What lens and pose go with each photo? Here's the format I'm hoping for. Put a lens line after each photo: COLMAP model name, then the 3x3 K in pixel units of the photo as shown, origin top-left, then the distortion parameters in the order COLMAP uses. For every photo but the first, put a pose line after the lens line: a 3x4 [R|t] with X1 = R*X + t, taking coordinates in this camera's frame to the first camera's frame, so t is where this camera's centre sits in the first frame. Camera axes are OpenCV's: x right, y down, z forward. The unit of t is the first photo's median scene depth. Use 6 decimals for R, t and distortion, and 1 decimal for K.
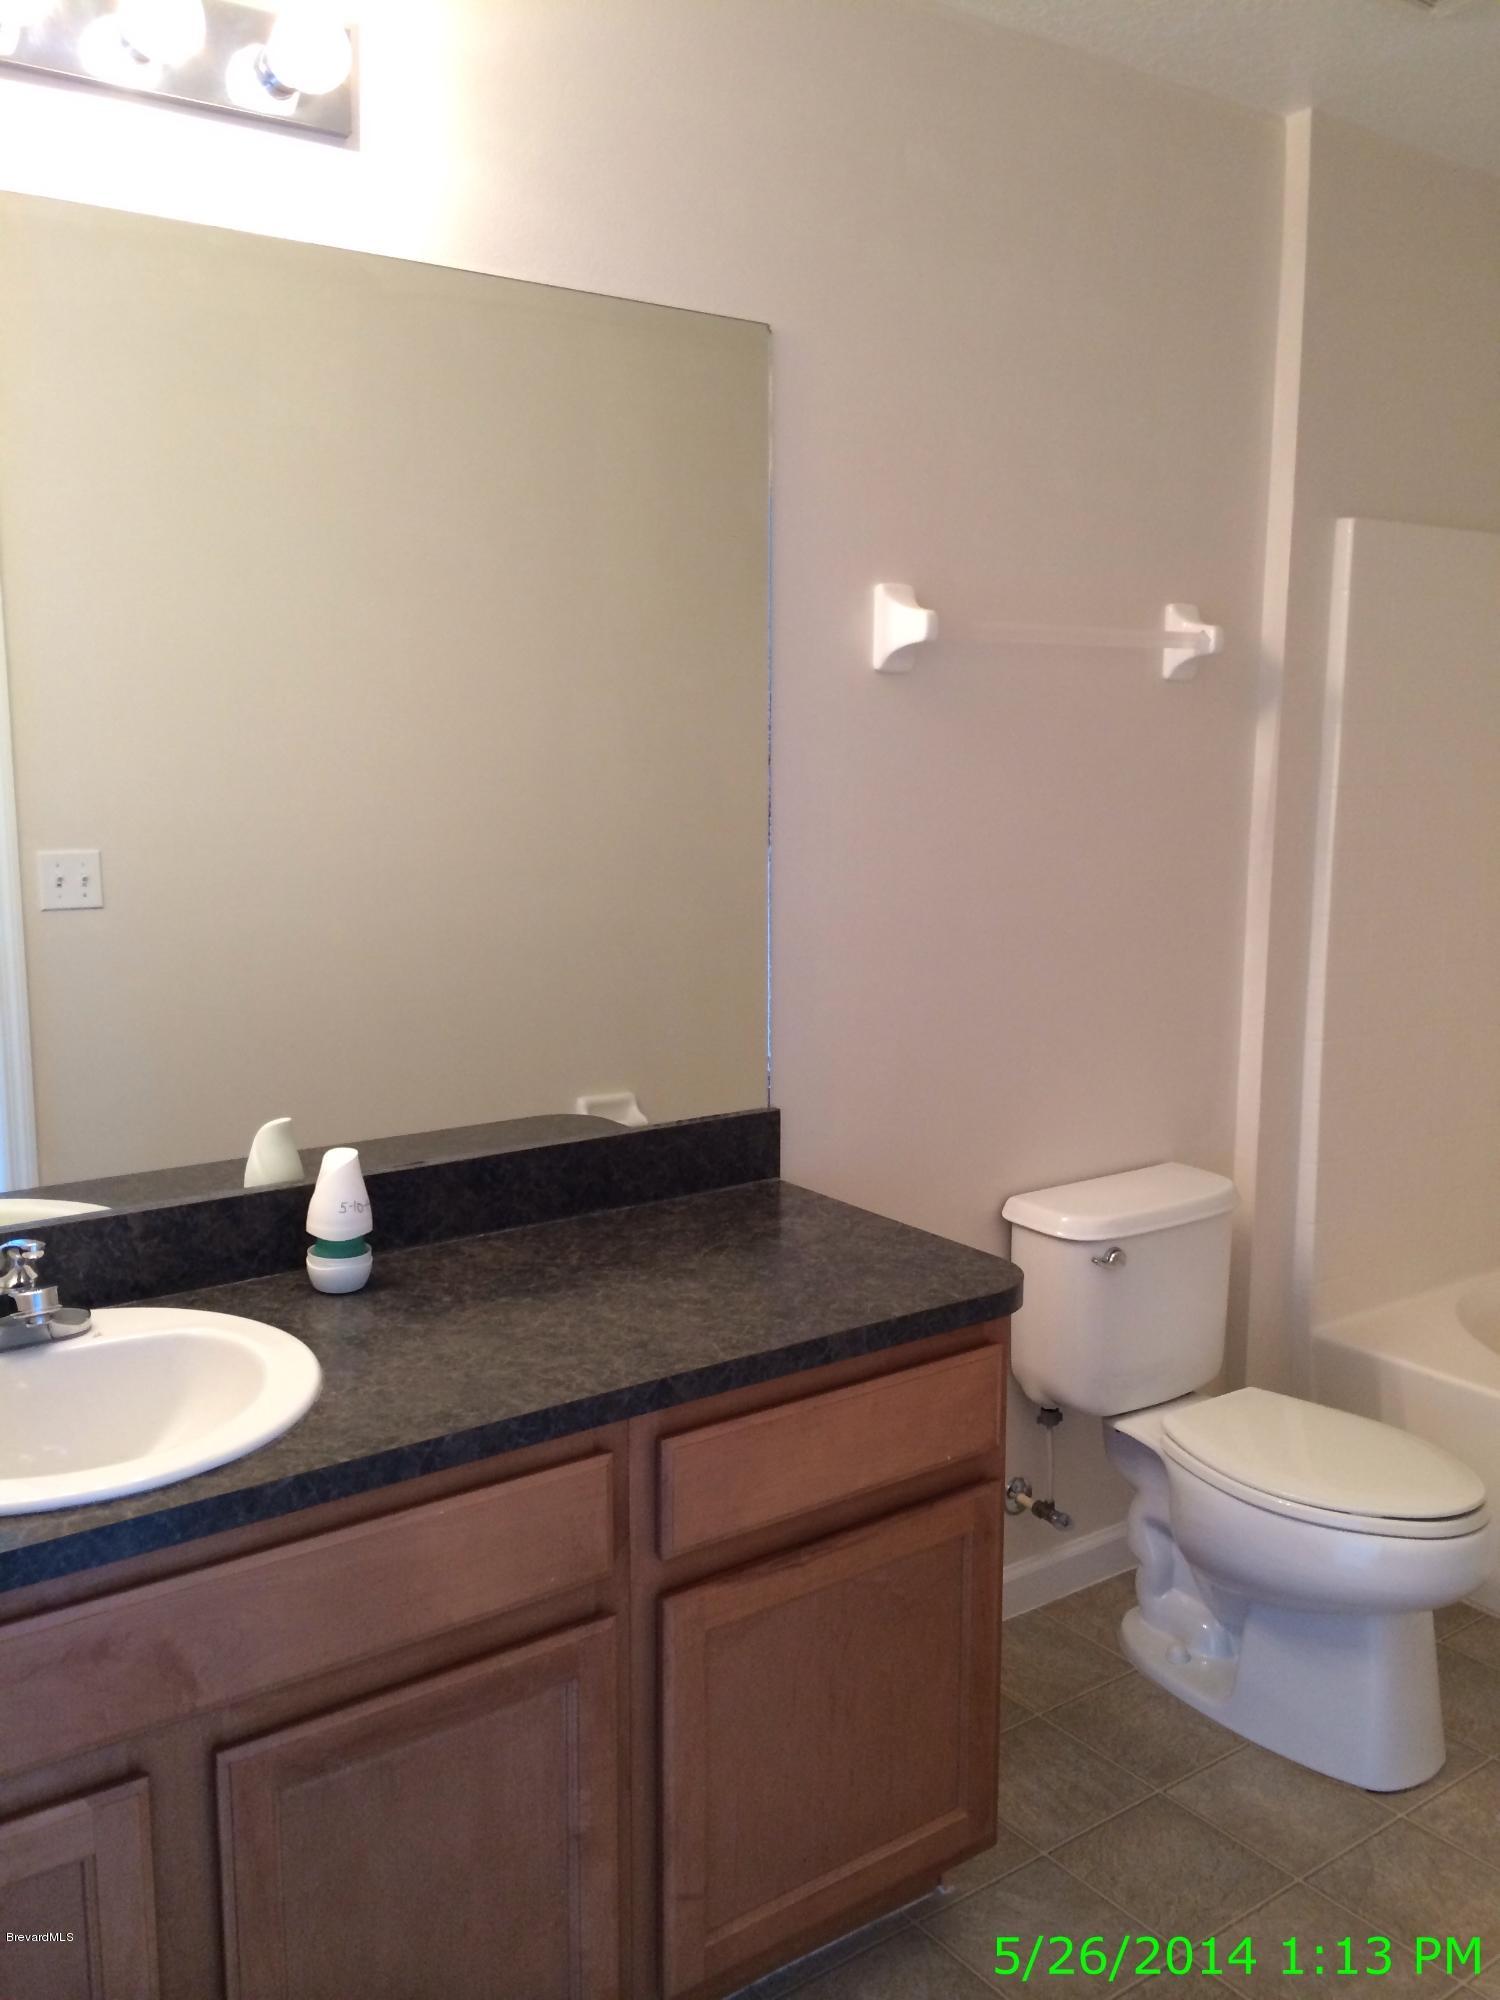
lens RADIAL K [[1692.9, 0, 750.0], [0, 1692.9, 1000.0], [0, 0, 1]] dist [0.062762, -0.080945]
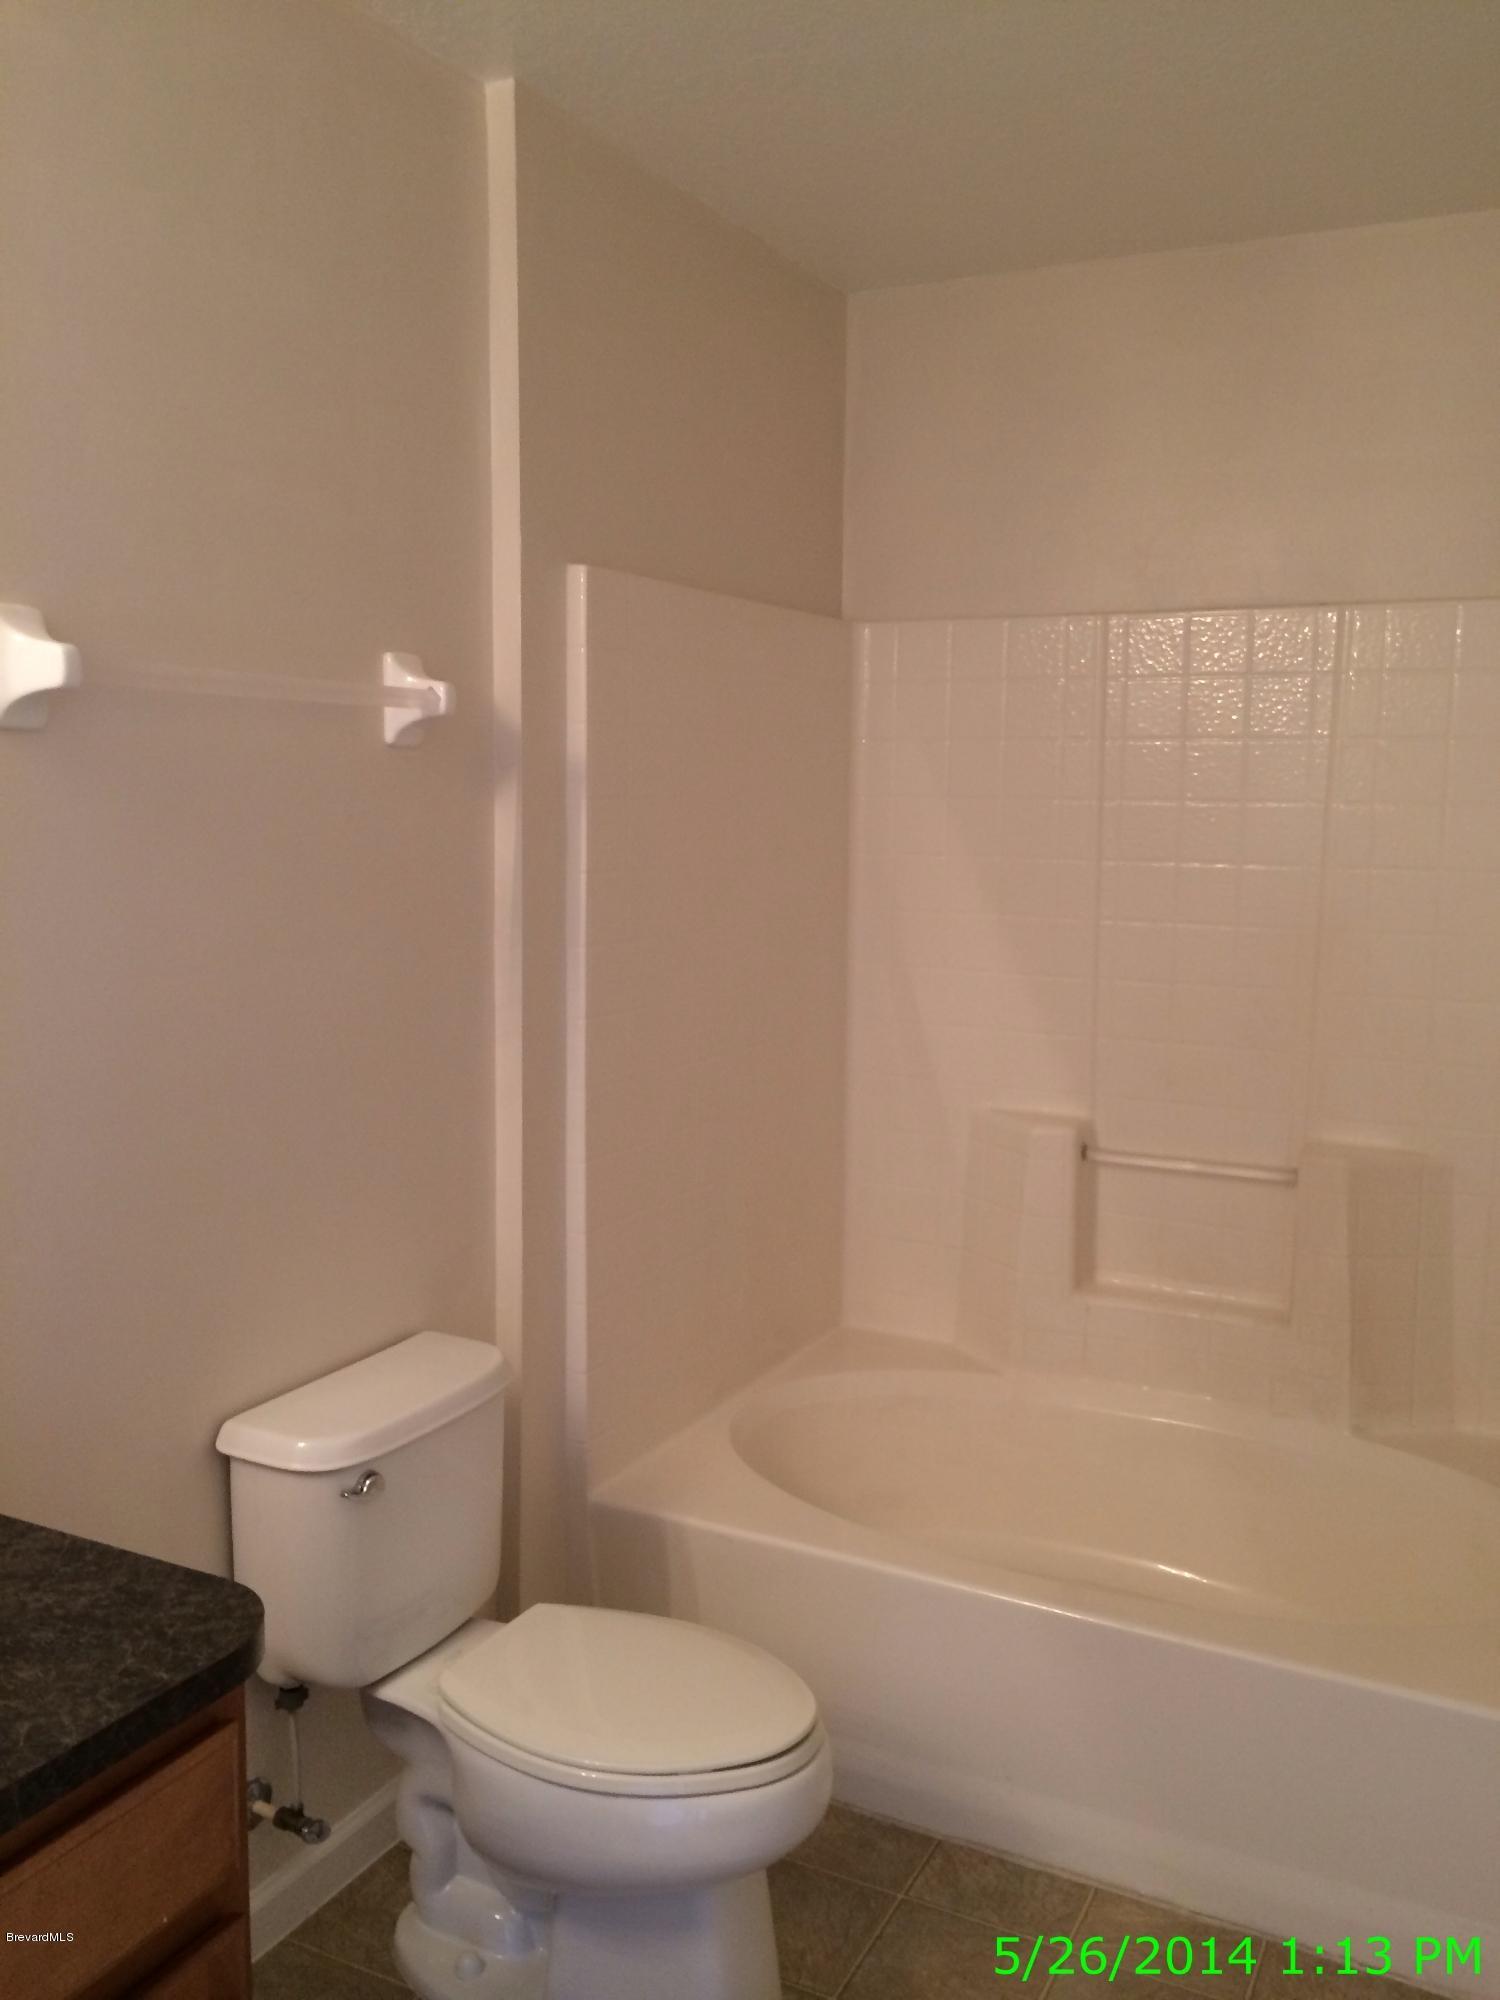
lens RADIAL K [[1692.9, 0, 750.0], [0, 1692.9, 1000.0], [0, 0, 1]] dist [0.062762, -0.080945]
pose [[0.889344, -0.047881, 0.454724, 0.023919], [0.056445, 0.998392, -0.005268, -0.053935], [-0.453741, 0.030352, 0.890617, 0.207753]]
